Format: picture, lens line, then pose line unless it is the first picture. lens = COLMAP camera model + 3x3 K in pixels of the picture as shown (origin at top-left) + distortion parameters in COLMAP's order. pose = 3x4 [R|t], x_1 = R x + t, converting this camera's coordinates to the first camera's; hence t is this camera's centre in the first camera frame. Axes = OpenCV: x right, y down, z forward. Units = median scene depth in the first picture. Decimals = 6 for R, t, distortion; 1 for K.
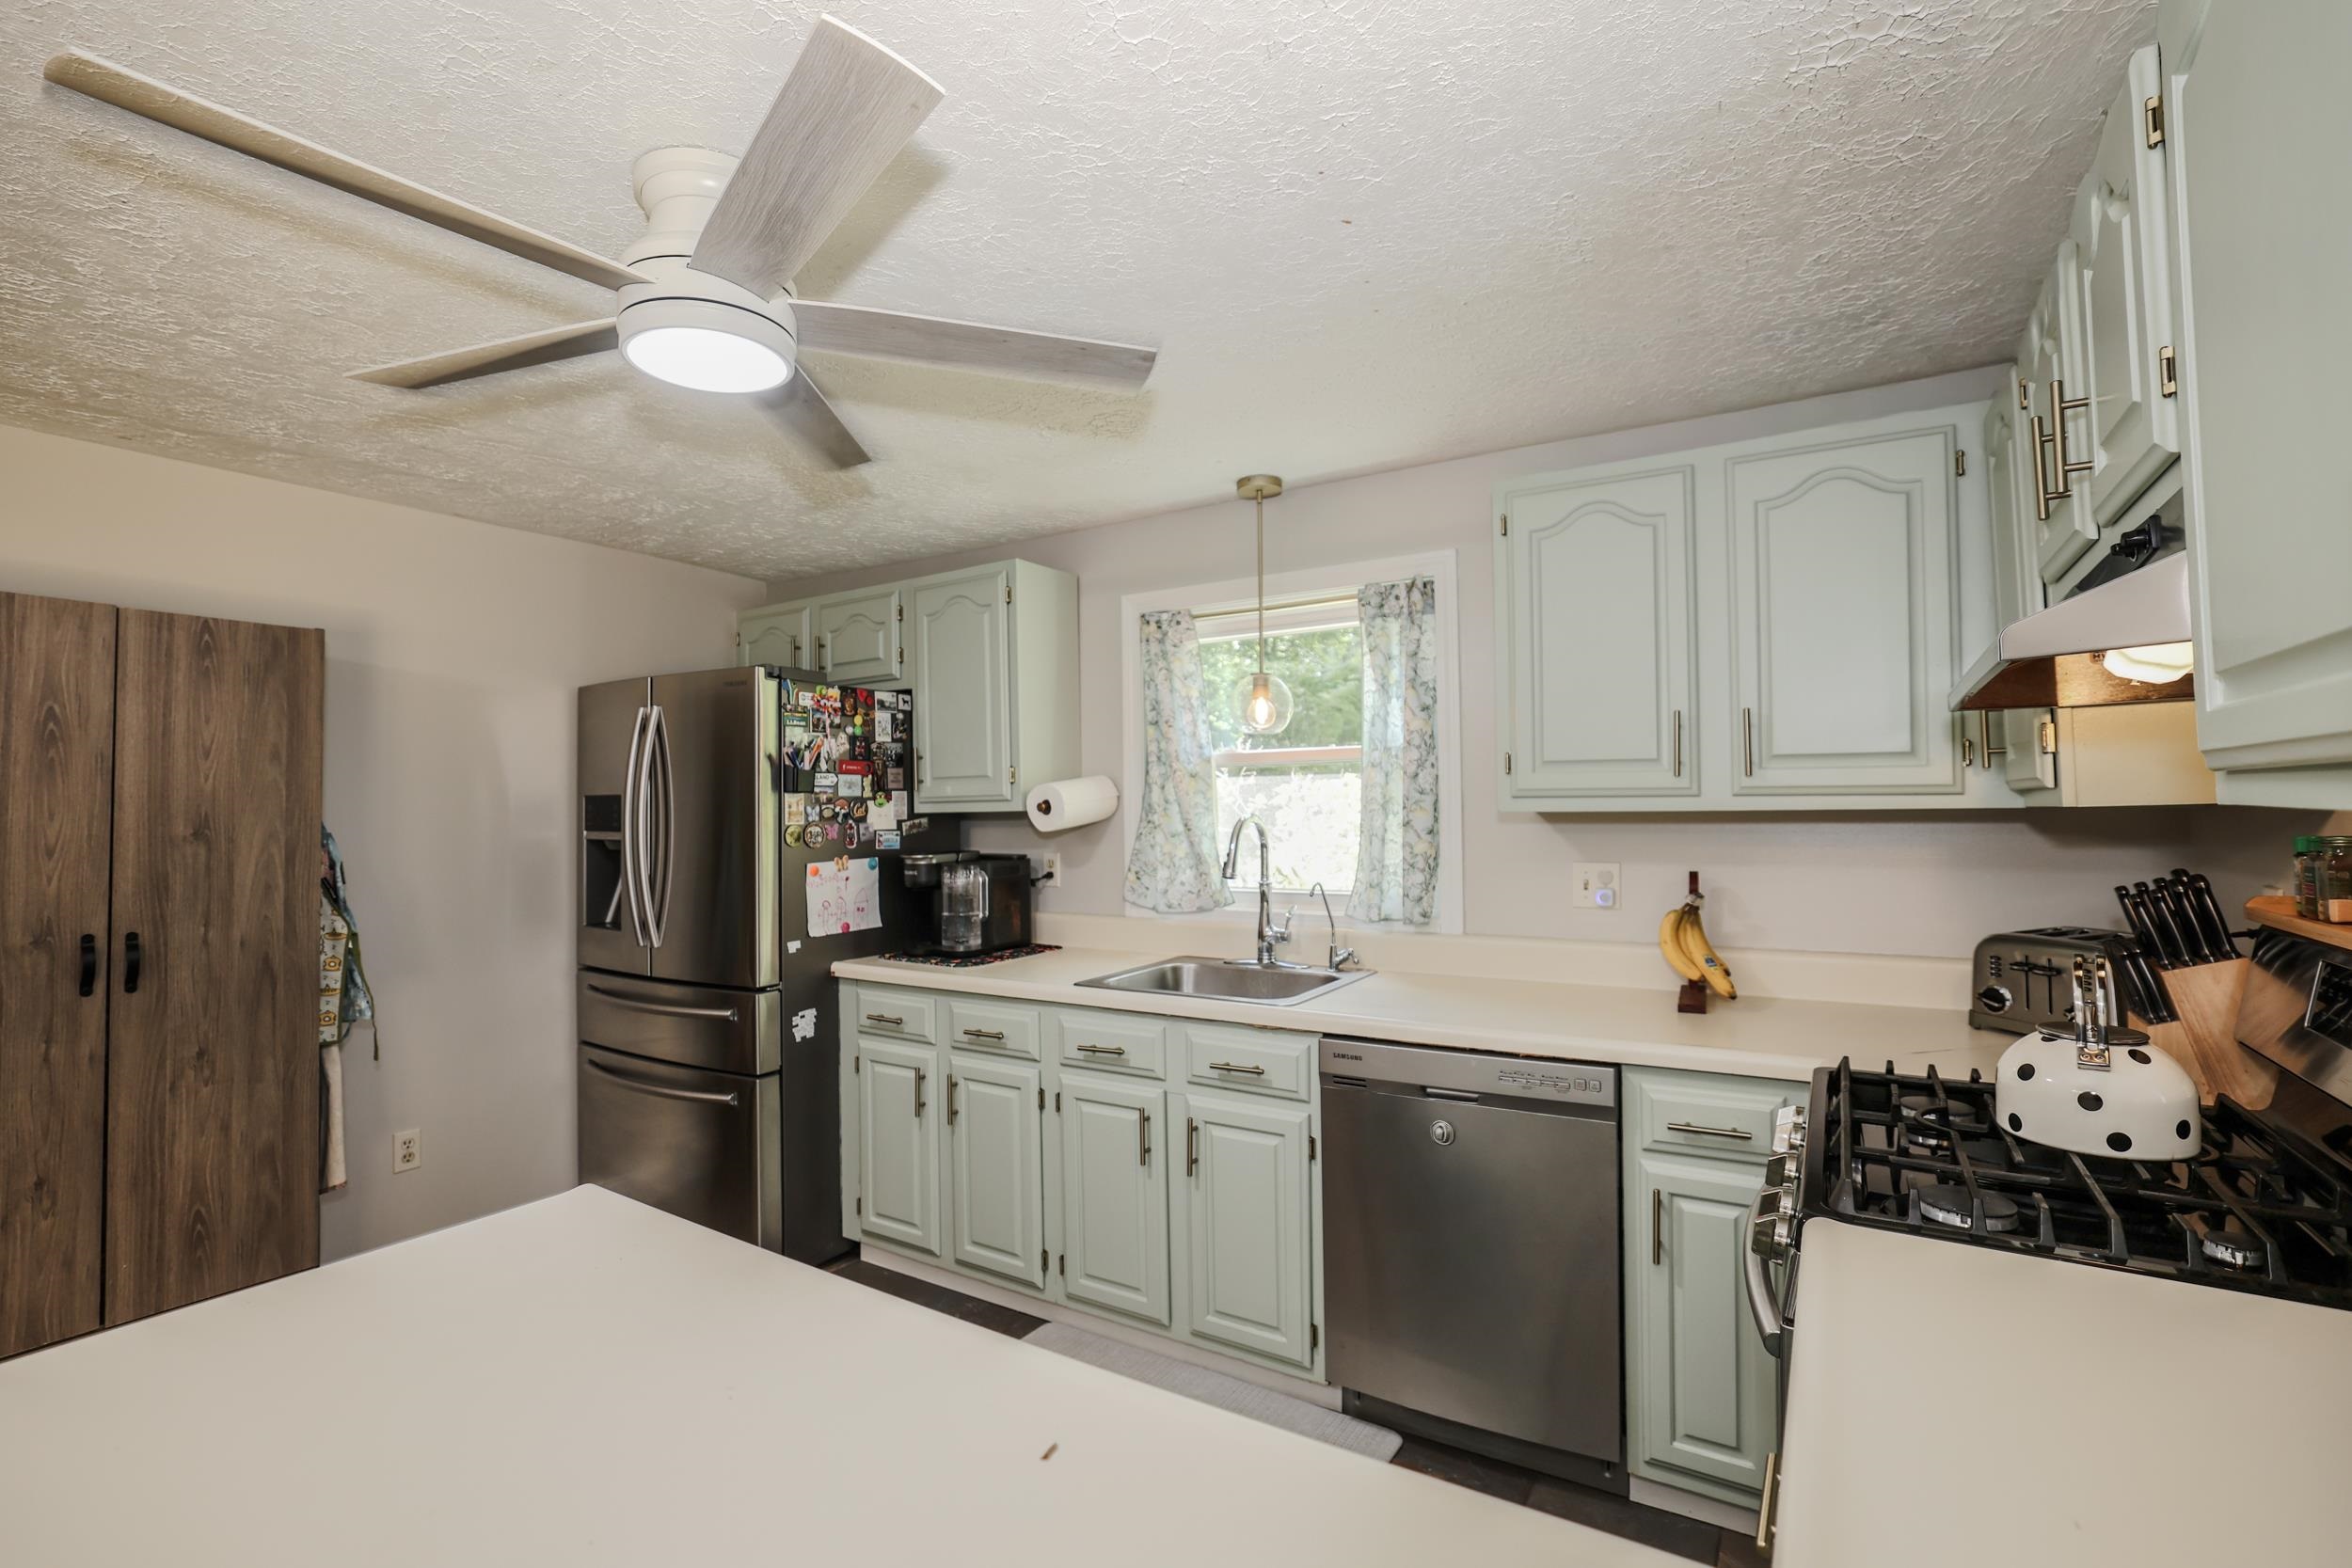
lens RADIAL K [[1028.9, 0, 1163.6], [0, 1028.9, 793.3], [0, 0, 1]] dist [-0.012043, 0.000134]
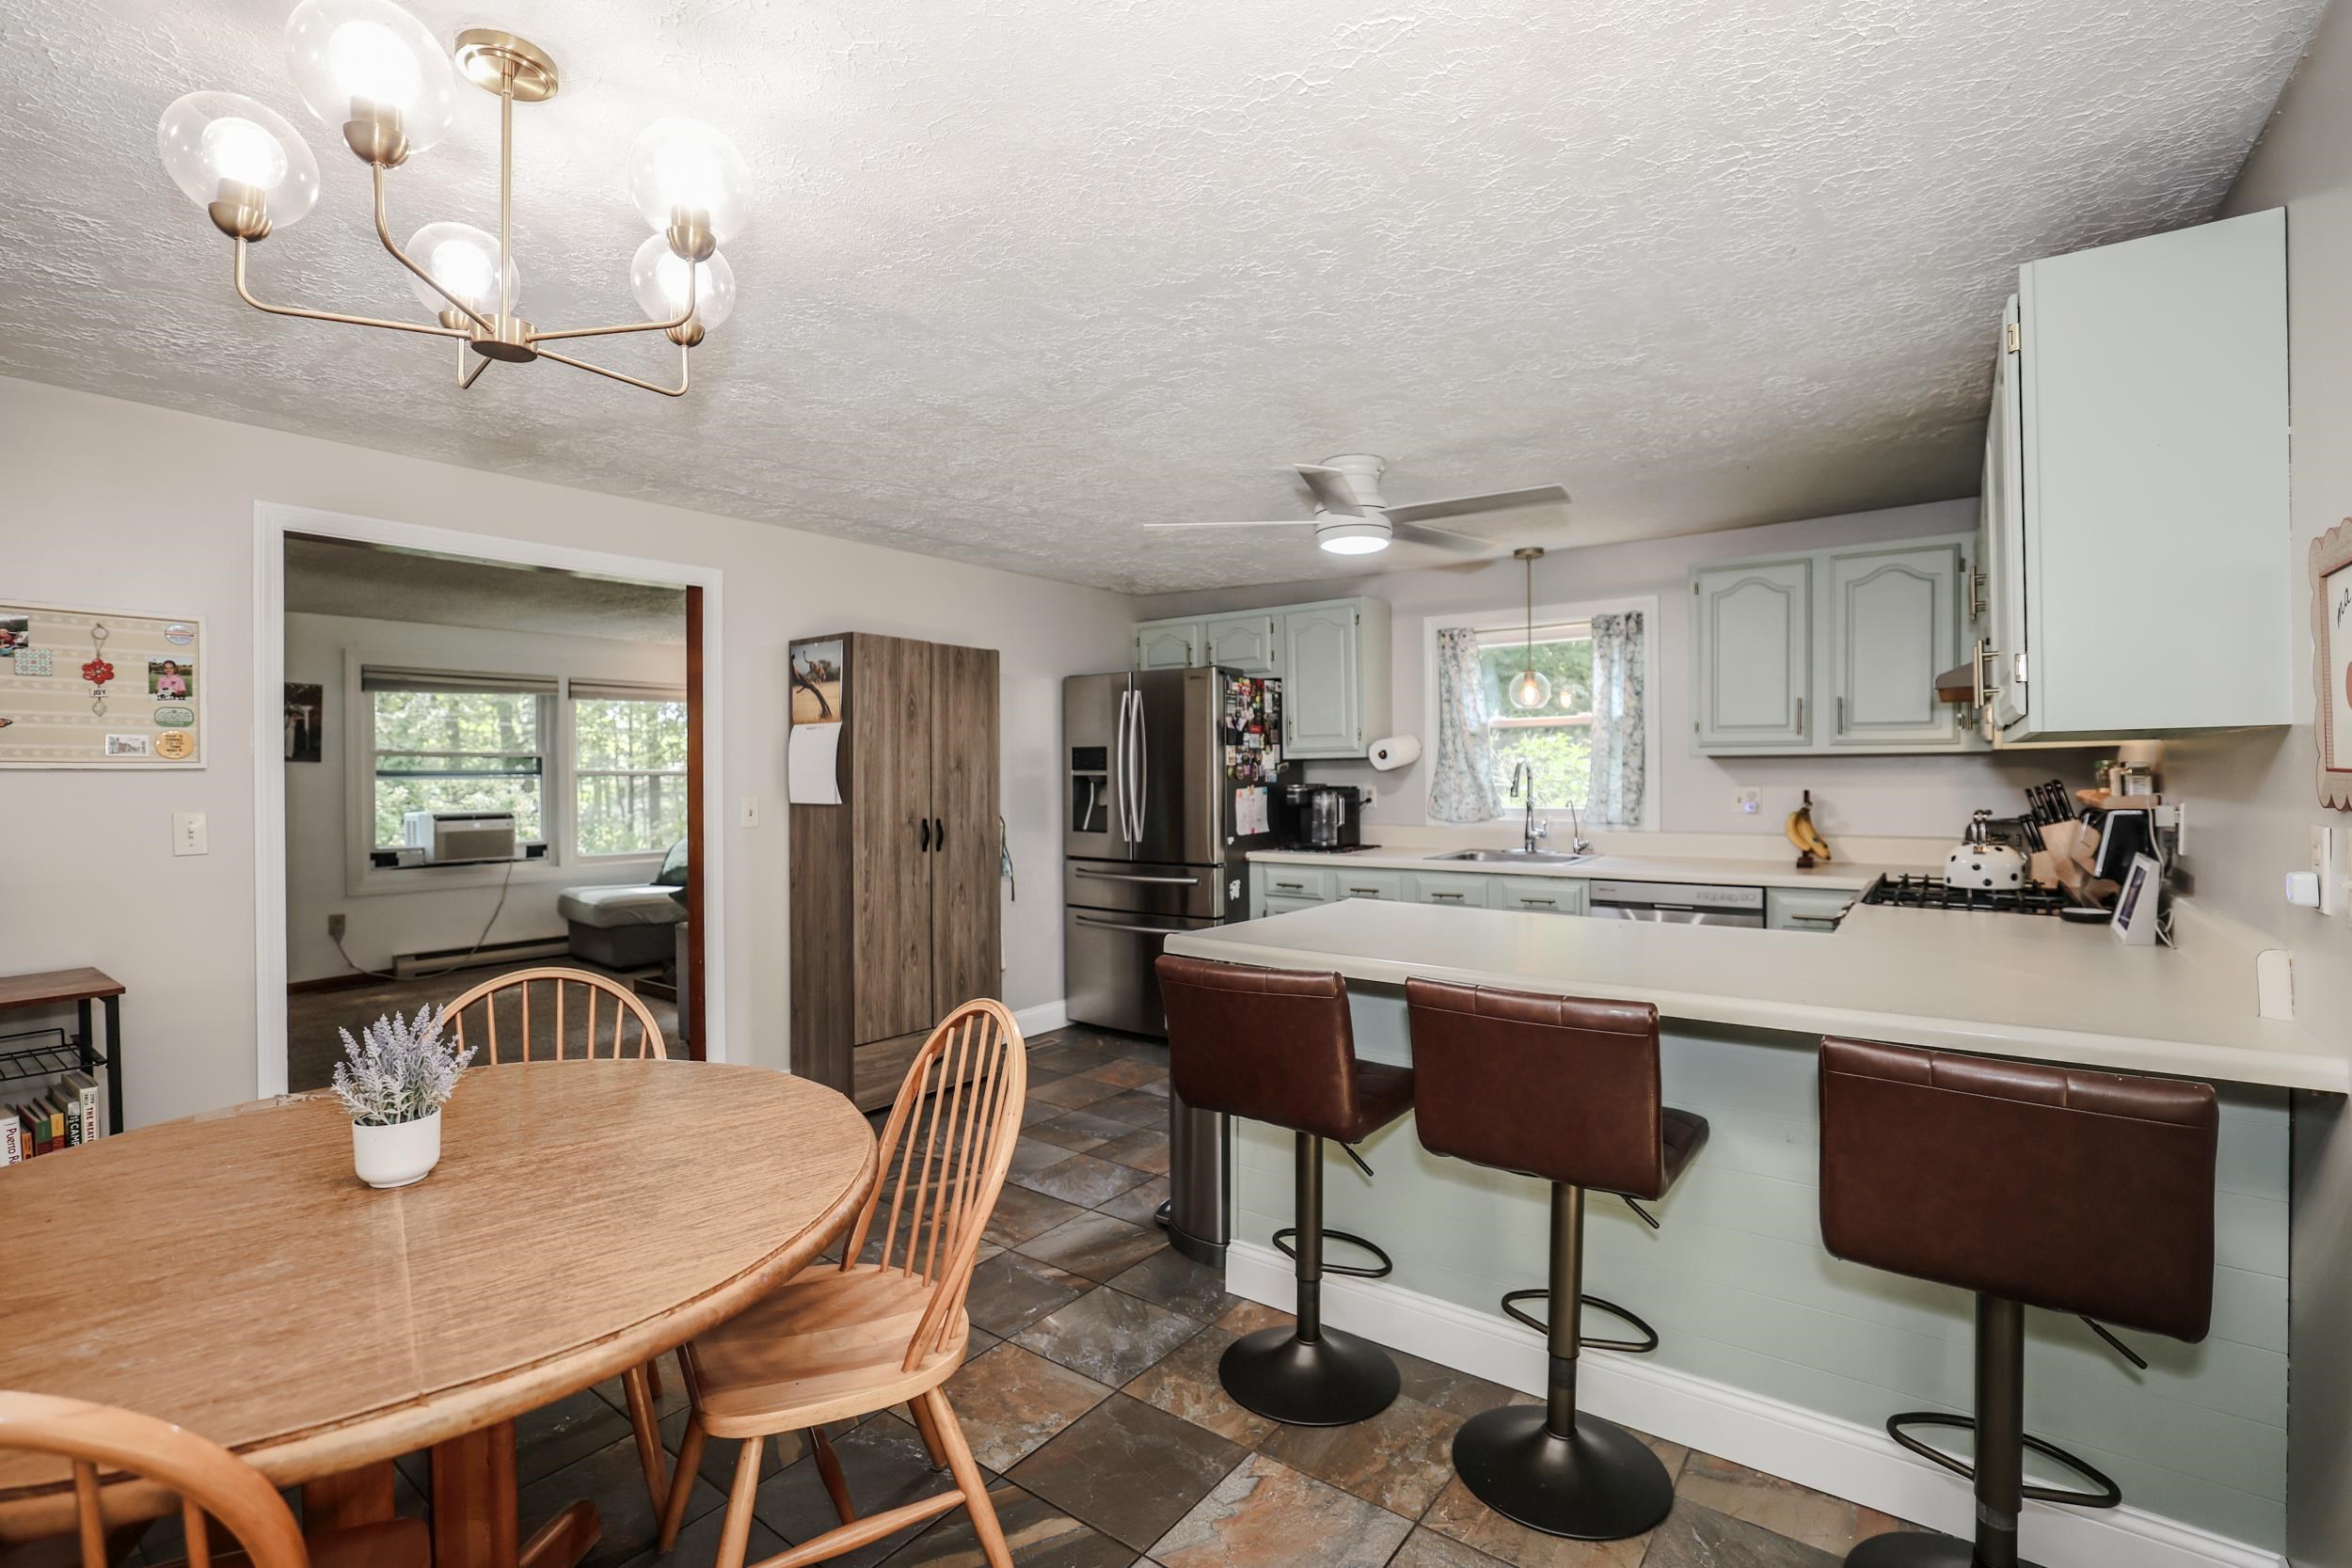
lens RADIAL K [[1058.5, 0, 1176.0], [0, 1058.5, 784.0], [0, 0, 1]] dist [-0.001891, -0.000075]
pose [[0.998426, 0.003066, -0.056005, -0.366311], [-0.001530, 0.999622, 0.027447, 0.015576], [0.056068, -0.027318, 0.998053, -0.691657]]
